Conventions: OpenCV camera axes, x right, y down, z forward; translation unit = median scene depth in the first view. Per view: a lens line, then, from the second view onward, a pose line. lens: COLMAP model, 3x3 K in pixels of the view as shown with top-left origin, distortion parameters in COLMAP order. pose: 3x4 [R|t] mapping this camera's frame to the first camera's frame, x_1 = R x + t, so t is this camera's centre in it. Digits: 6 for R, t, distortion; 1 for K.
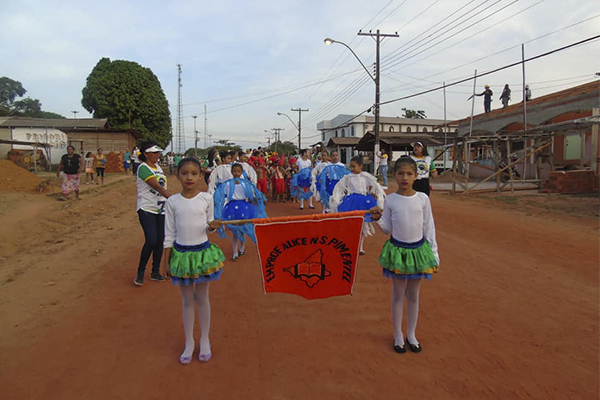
lens RADIAL K [[435.5, 0, 296.4], [0, 435.5, 197.5], [0, 0, 1]] dist [-0.079268, 0.060350]
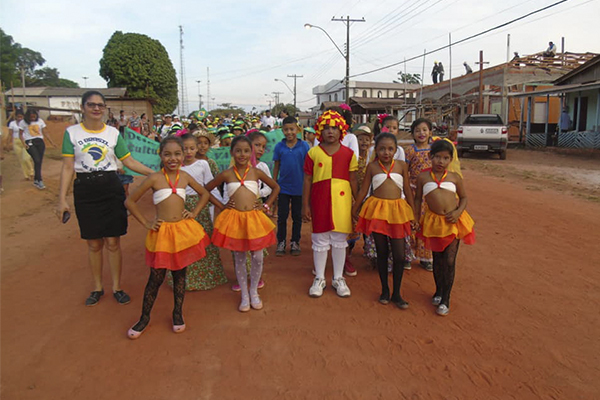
lens RADIAL K [[435.5, 0, 296.4], [0, 435.5, 197.5], [0, 0, 1]] dist [-0.079268, 0.060350]
pose [[0.999948, -0.001958, -0.010039, 0.046673], [0.002806, 0.996361, 0.085185, 0.021162], [0.009836, -0.085209, 0.996315, -0.244573]]
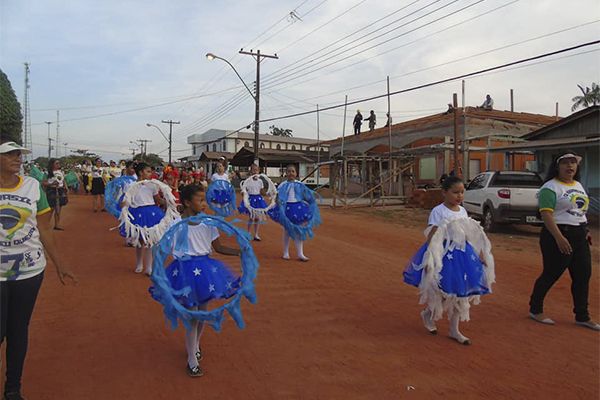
lens RADIAL K [[435.5, 0, 296.4], [0, 435.5, 197.5], [0, 0, 1]] dist [-0.079268, 0.060350]
pose [[0.953458, 0.011060, 0.301324, -0.029246], [-0.000691, 0.999405, -0.034496, 0.000779], [-0.301526, 0.032682, 0.952898, -0.005659]]
